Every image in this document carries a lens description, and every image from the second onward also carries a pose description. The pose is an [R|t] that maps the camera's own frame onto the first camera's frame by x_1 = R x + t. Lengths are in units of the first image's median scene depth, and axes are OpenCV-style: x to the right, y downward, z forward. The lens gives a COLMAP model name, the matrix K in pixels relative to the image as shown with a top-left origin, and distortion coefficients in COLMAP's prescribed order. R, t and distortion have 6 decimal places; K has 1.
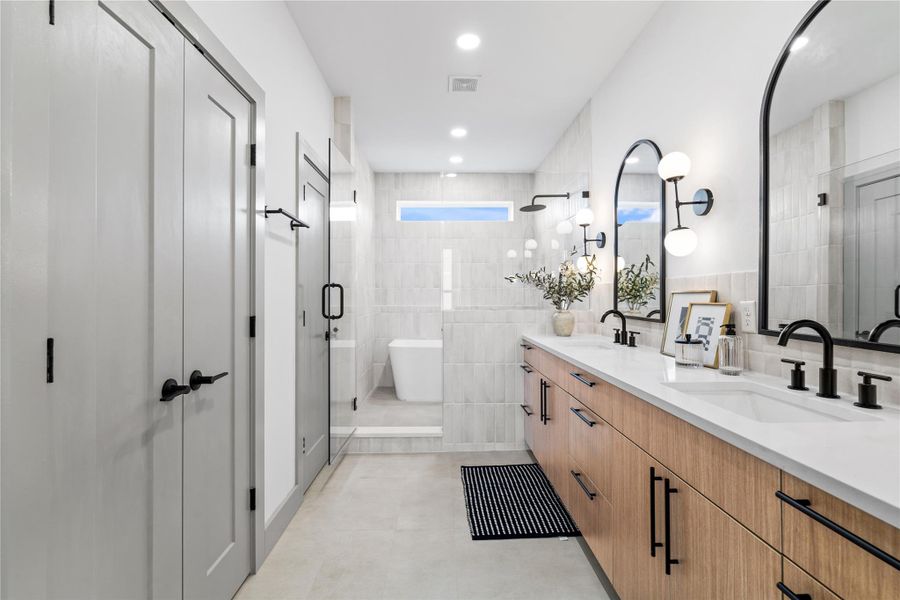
lens RADIAL K [[402.6, 0, 450.3], [0, 402.6, 292.0], [0, 0, 1]] dist [-0.008011, 0.001909]
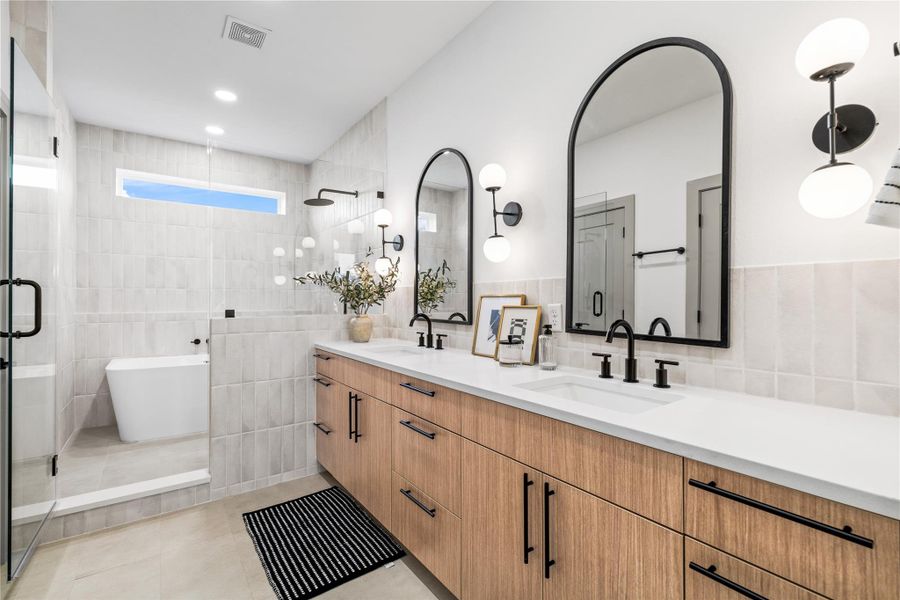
lens RADIAL K [[402.6, 0, 446.5], [0, 402.6, 296.7], [0, 0, 1]] dist [-0.008011, 0.001909]
pose [[0.826137, 0.004057, 0.563455, -0.102378], [-0.005853, 0.999982, 0.001382, 0.001399], [-0.563440, -0.004440, 0.826145, 0.141119]]
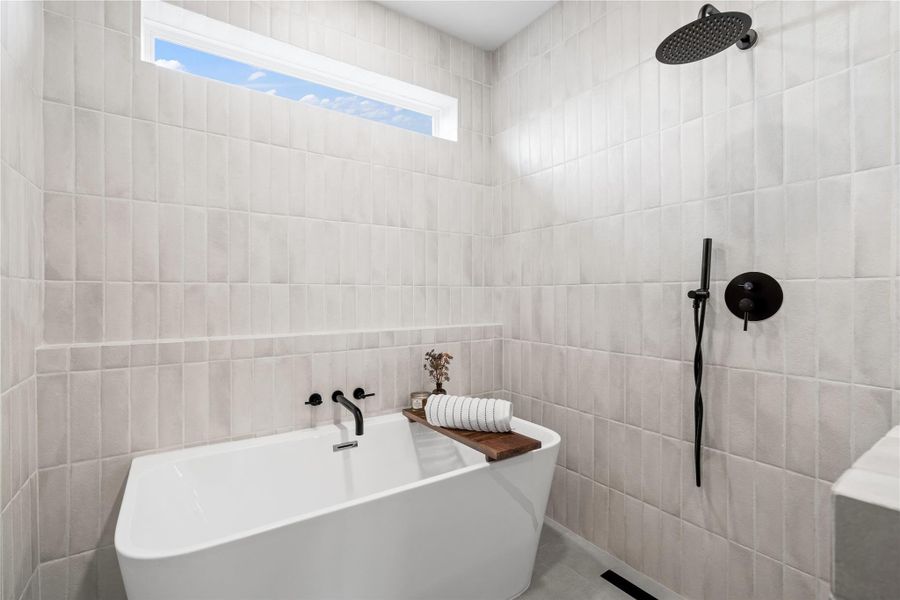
lens RADIAL K [[402.6, 0, 444.9], [0, 402.6, 298.5], [0, 0, 1]] dist [-0.008011, 0.001909]
pose [[0.843774, -0.000539, 0.536699, -0.218573], [-0.004669, 0.999954, 0.008343, -0.002921], [-0.536679, -0.009546, 0.843733, 1.322592]]
